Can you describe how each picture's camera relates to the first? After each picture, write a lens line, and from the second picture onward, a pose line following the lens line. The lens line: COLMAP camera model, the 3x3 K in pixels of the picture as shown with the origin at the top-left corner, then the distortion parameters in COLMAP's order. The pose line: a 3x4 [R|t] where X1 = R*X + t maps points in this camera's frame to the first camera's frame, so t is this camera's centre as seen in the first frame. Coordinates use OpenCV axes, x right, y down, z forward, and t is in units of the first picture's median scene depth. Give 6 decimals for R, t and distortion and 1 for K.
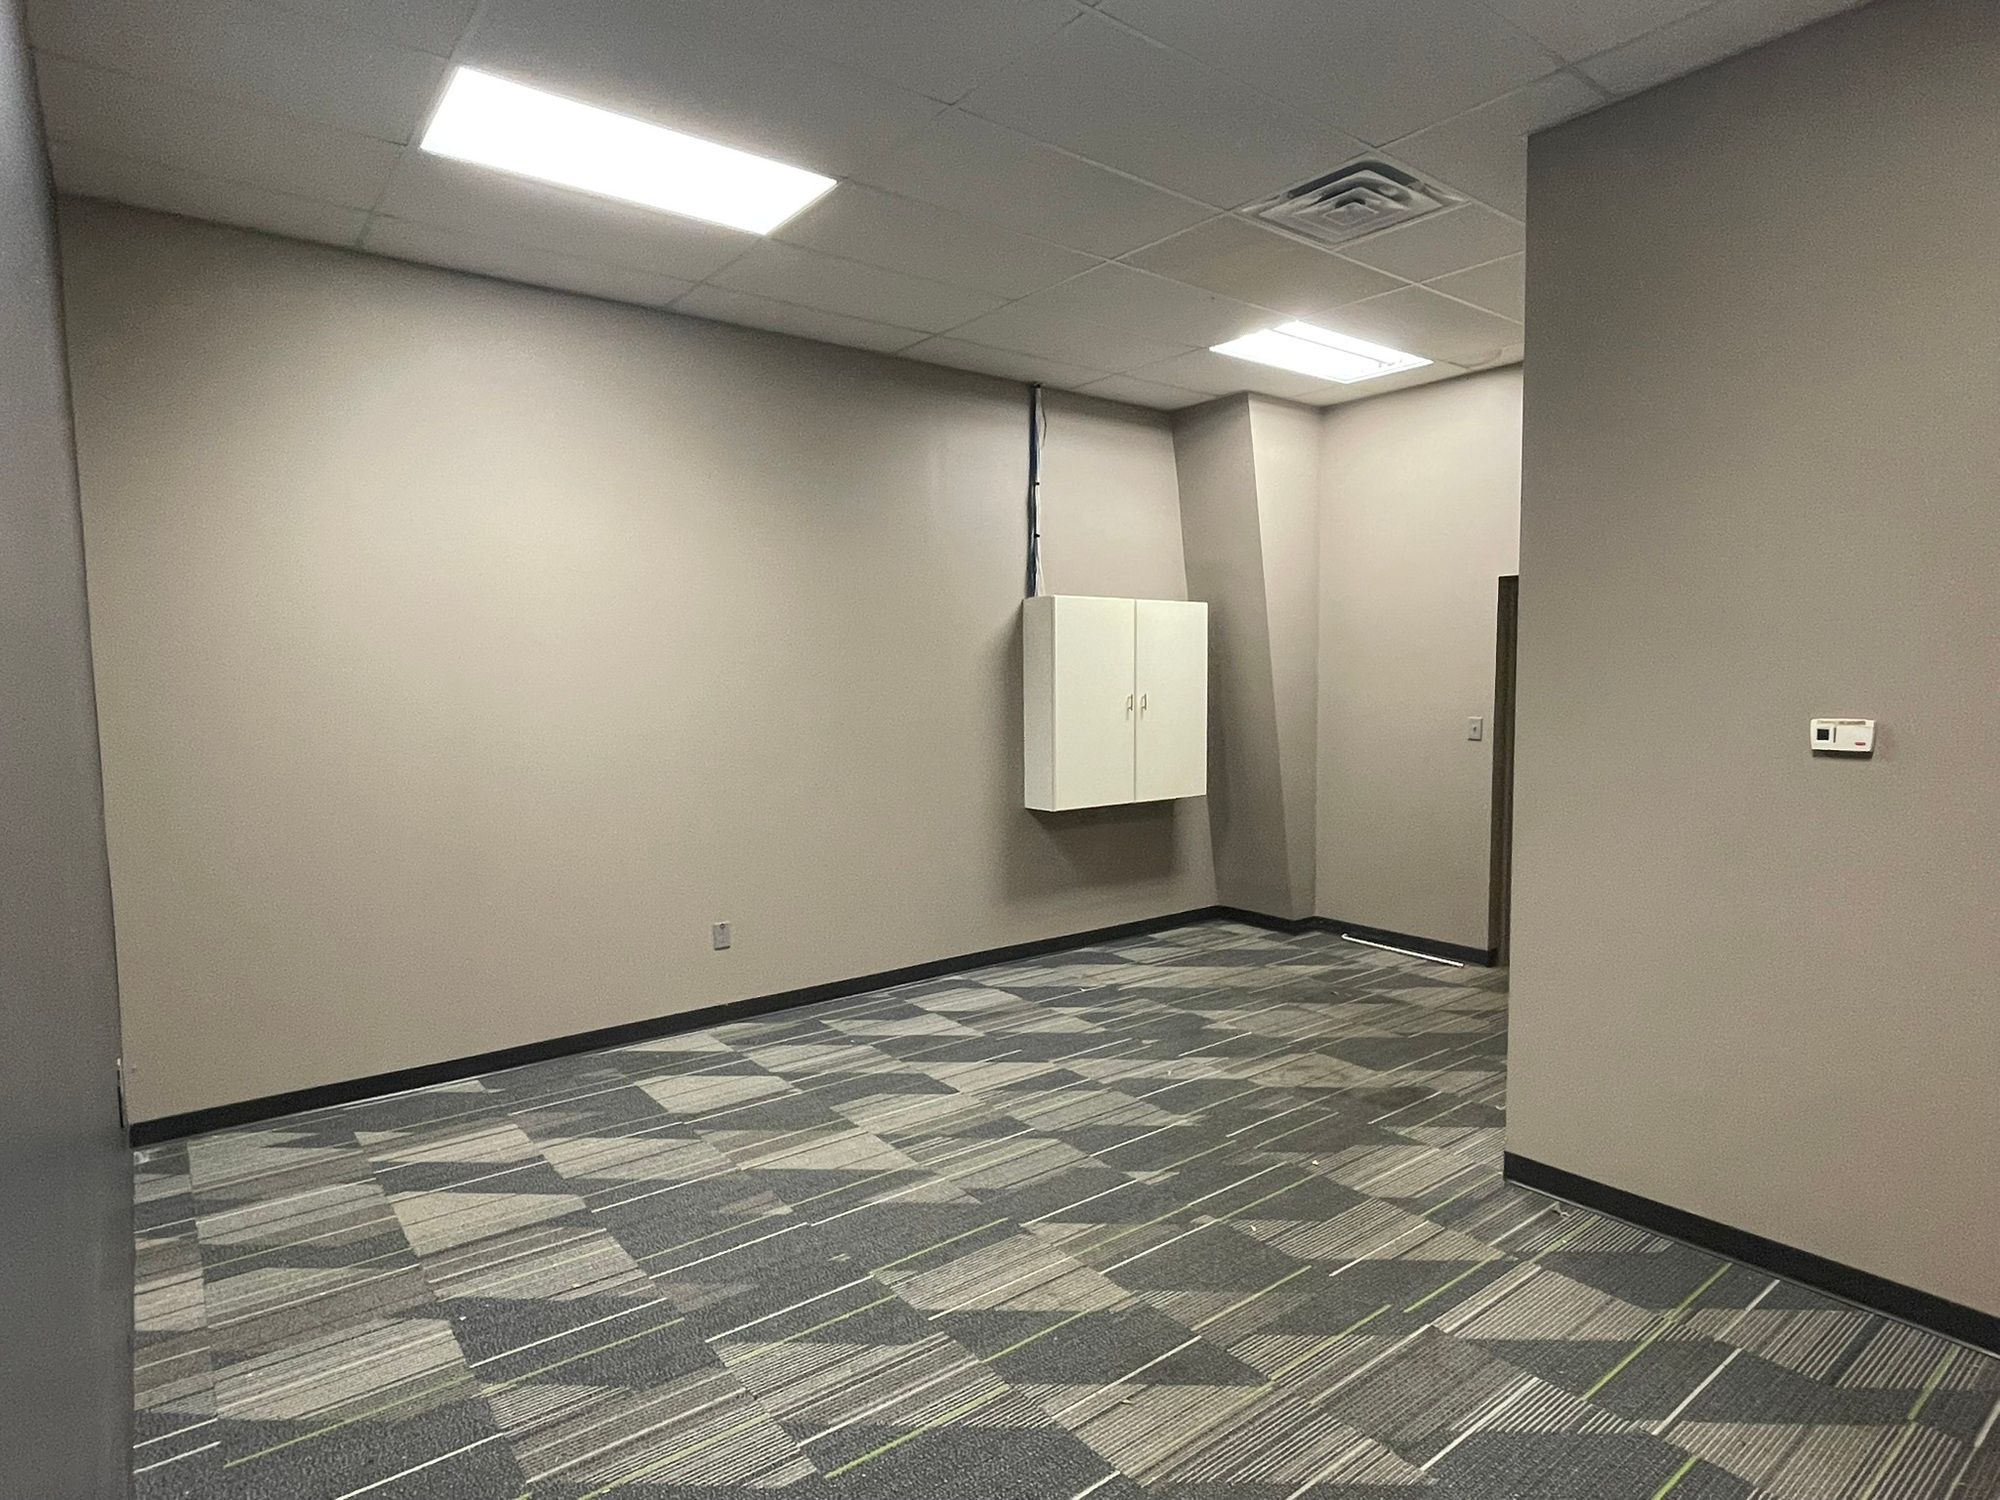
lens RADIAL K [[1092.4, 0, 979.0], [0, 1092.4, 743.5], [0, 0, 1]] dist [0.000778, 0.002586]
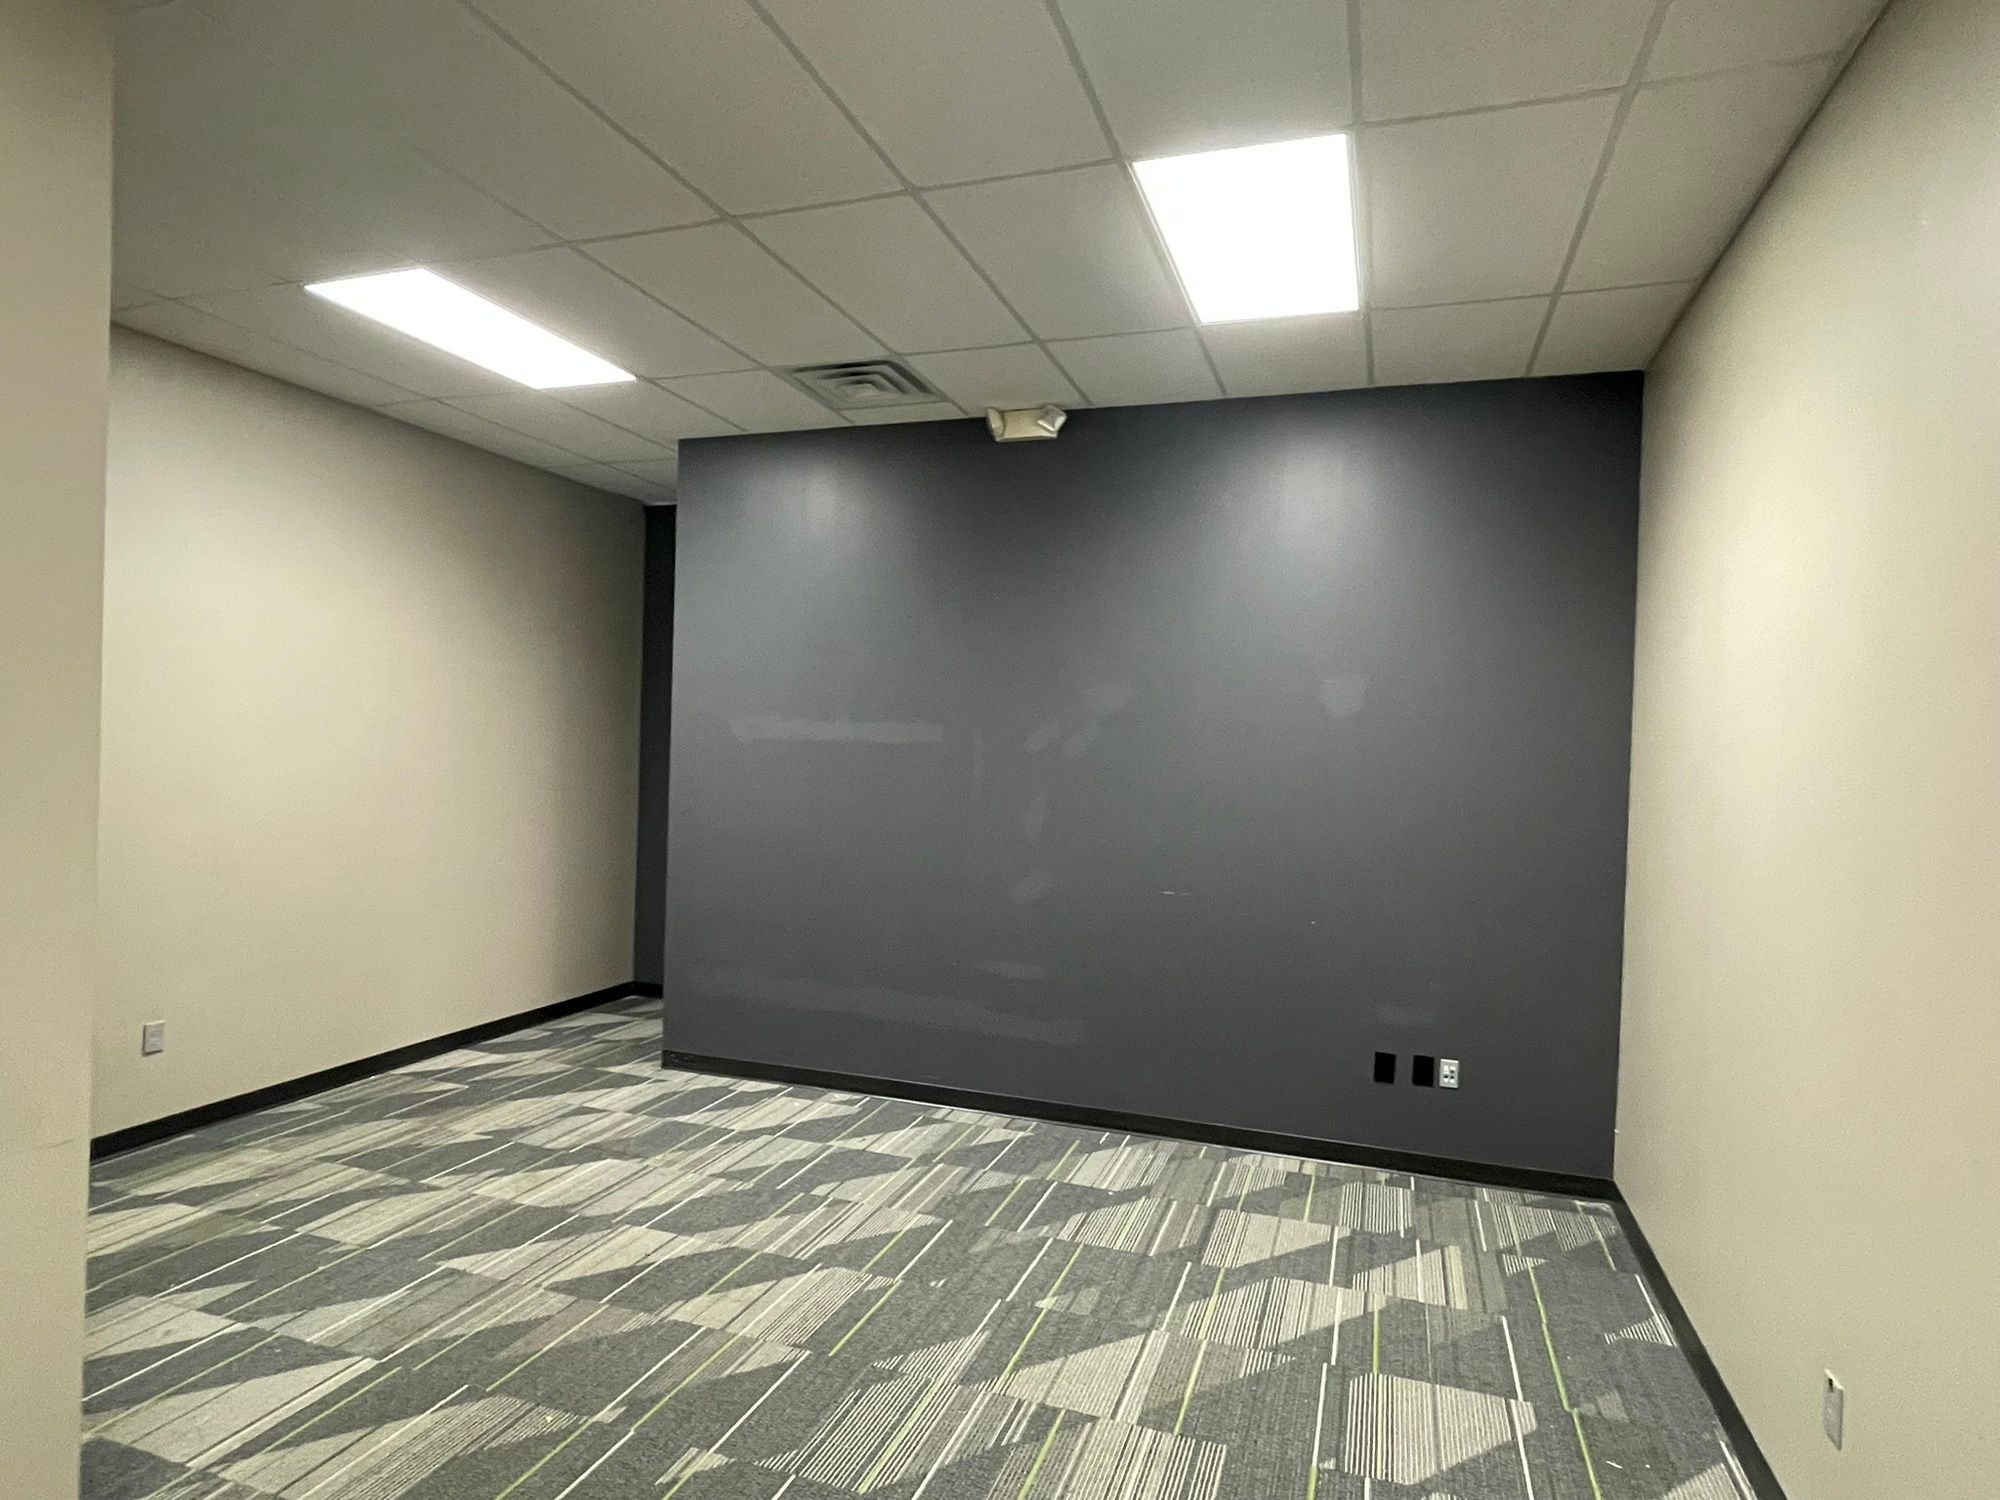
lens RADIAL K [[1092.4, 0, 982.4], [0, 1092.4, 752.1], [0, 0, 1]] dist [0.000778, 0.002586]
pose [[-0.828644, -0.011781, -0.559651, 0.466625], [-0.058844, 0.996072, 0.066159, -0.146206], [0.556674, 0.087754, -0.826083, 1.896013]]
